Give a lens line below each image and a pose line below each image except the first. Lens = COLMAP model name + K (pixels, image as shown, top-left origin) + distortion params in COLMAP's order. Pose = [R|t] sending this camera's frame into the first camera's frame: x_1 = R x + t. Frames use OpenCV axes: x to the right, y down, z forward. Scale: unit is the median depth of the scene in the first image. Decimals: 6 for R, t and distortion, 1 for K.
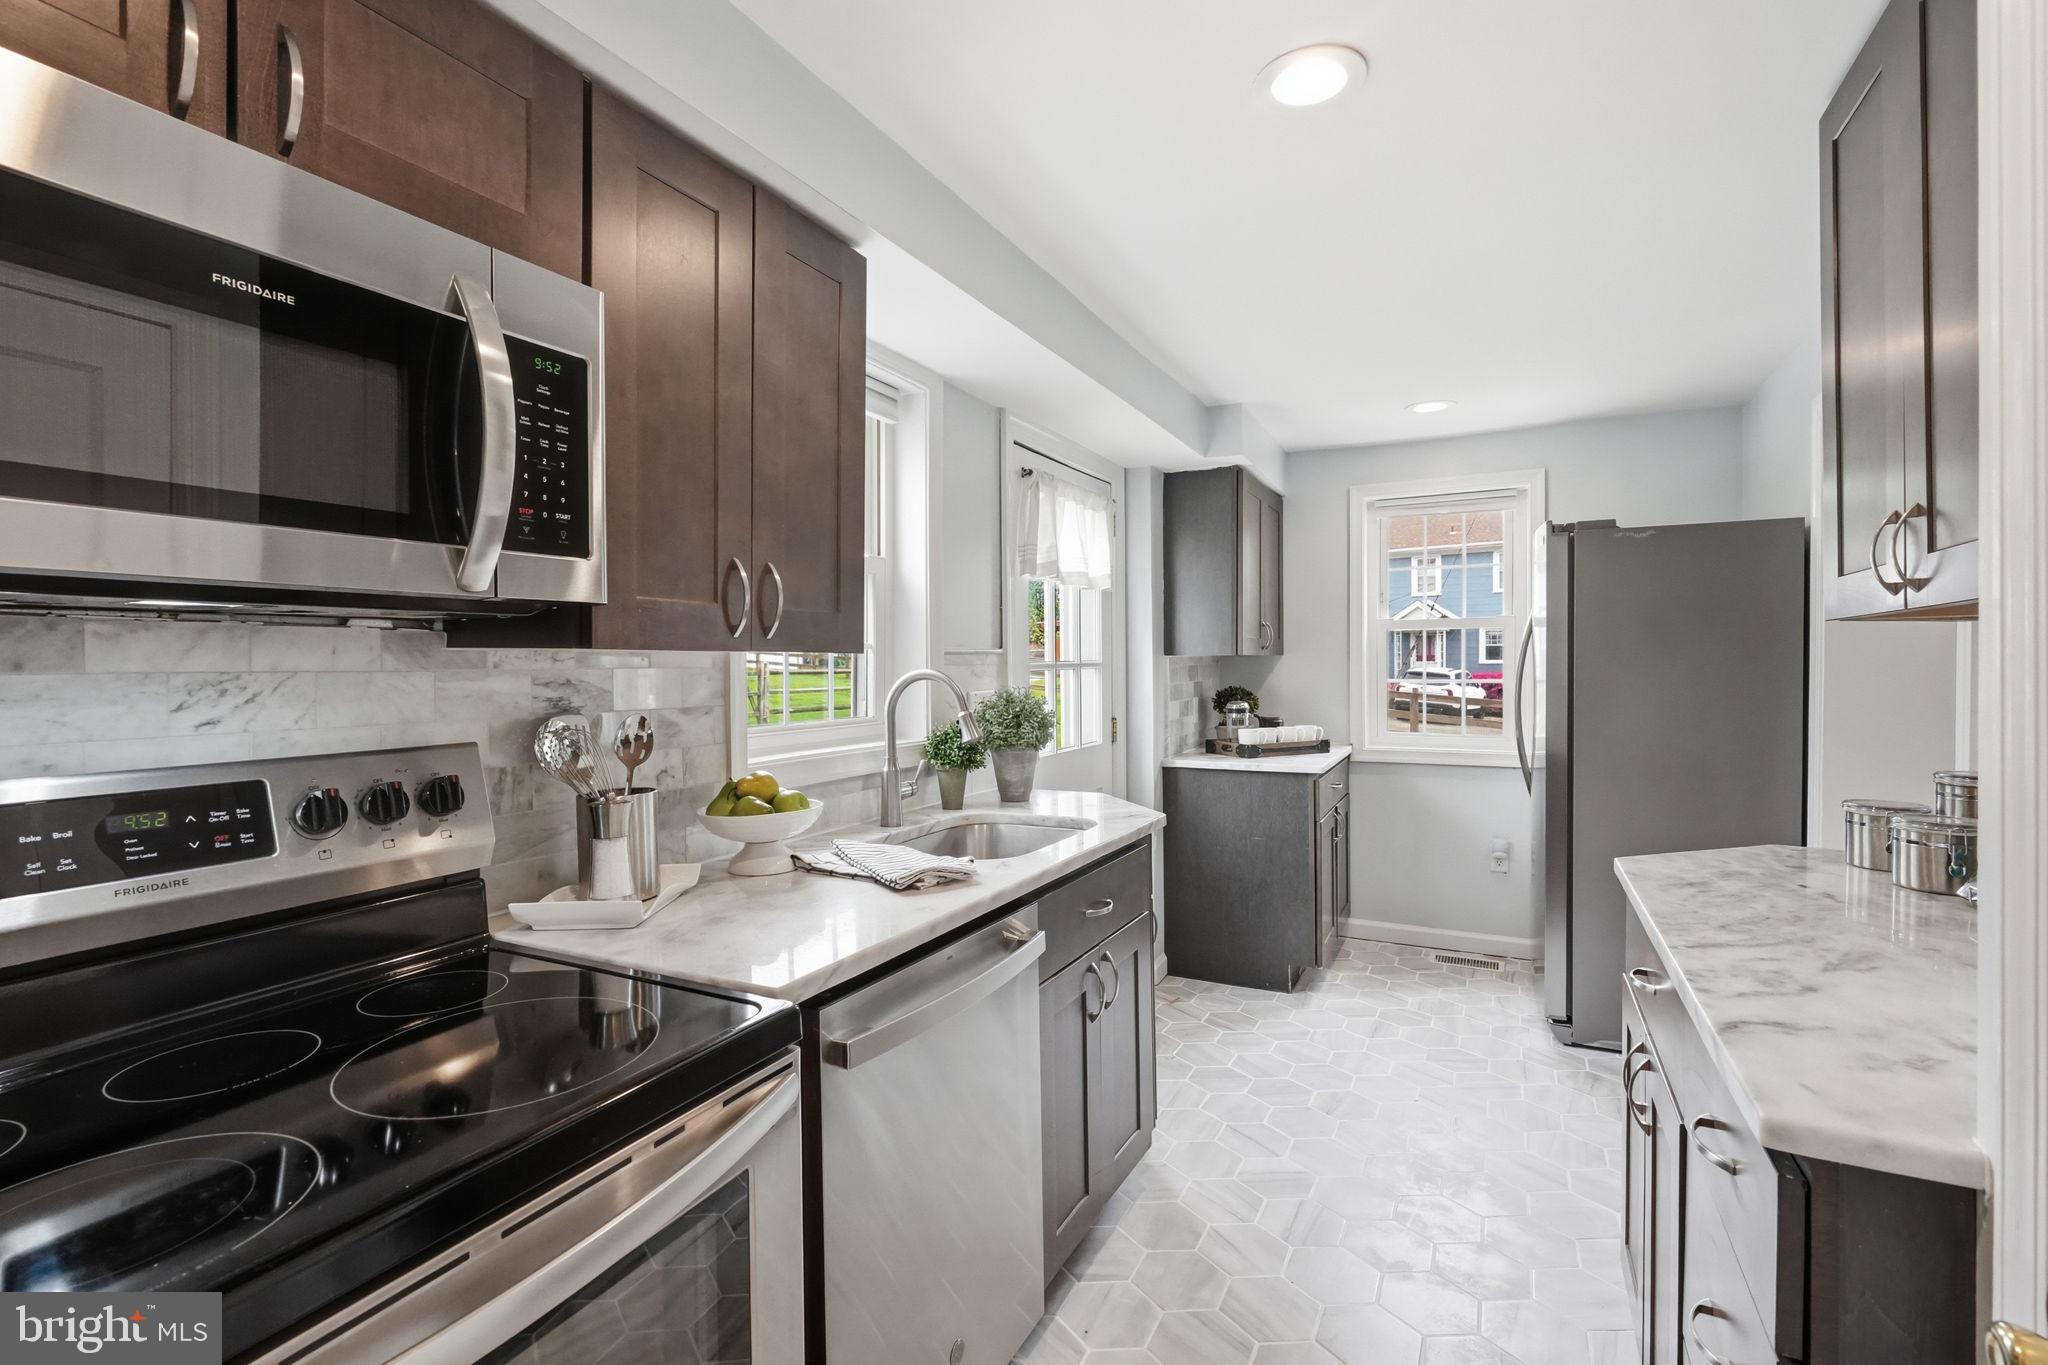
lens RADIAL K [[947.0, 0, 1028.4], [0, 947.0, 670.6], [0, 0, 1]] dist [0.001604, 0.000094]
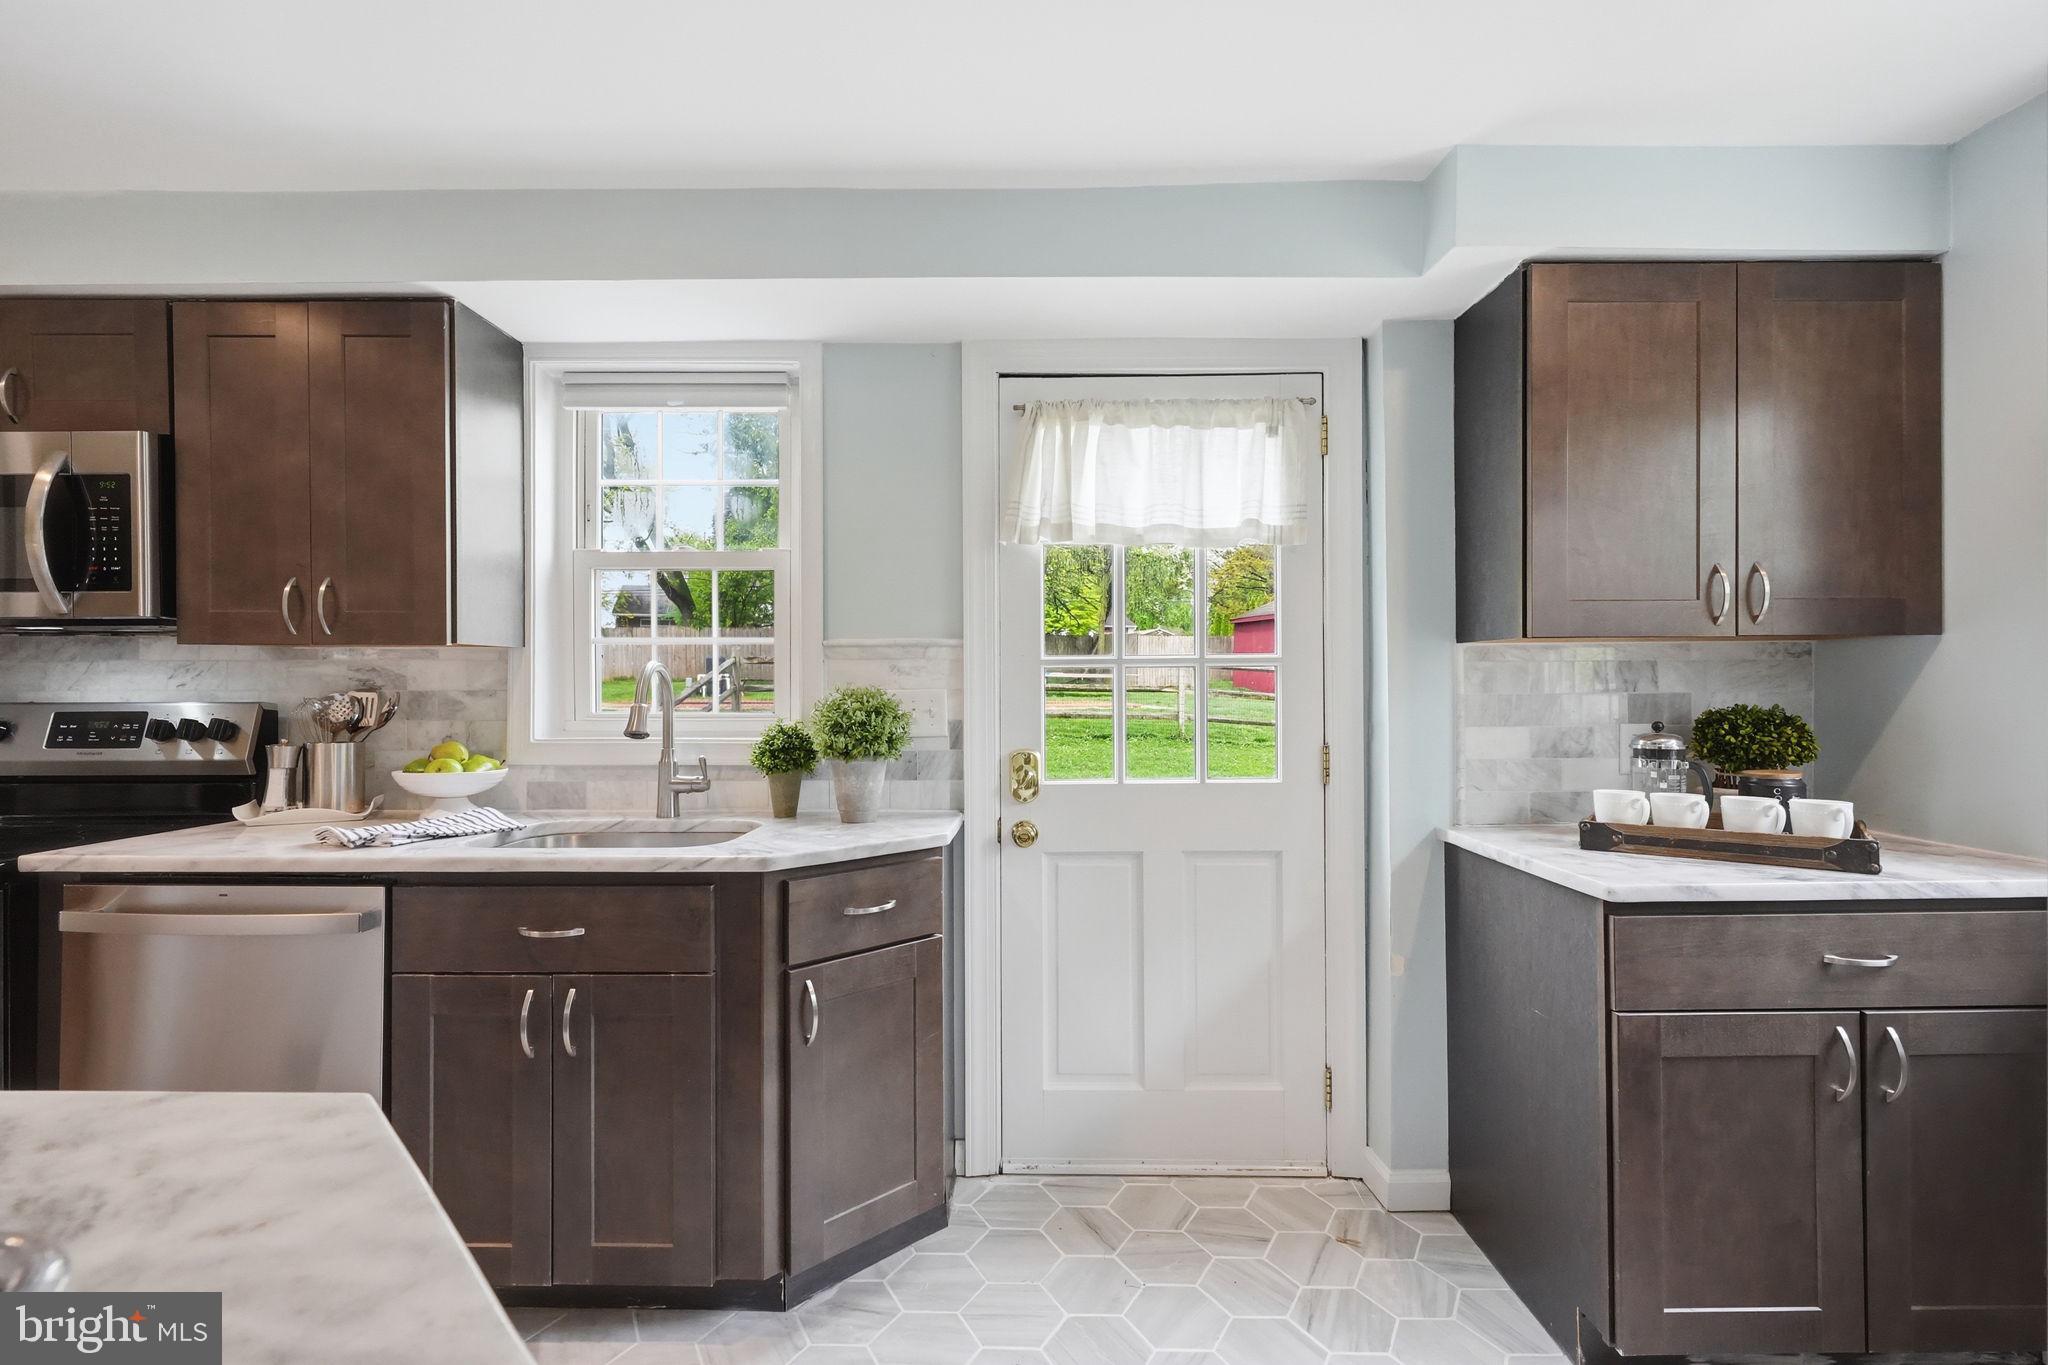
lens RADIAL K [[947.0, 0, 1026.9], [0, 947.0, 679.1], [0, 0, 1]] dist [0.001604, 0.000094]
pose [[0.433273, 0.002422, -0.901259, 1.779220], [-0.008971, 0.999958, -0.001625, 0.028681], [0.901218, 0.008789, 0.433277, 1.729857]]
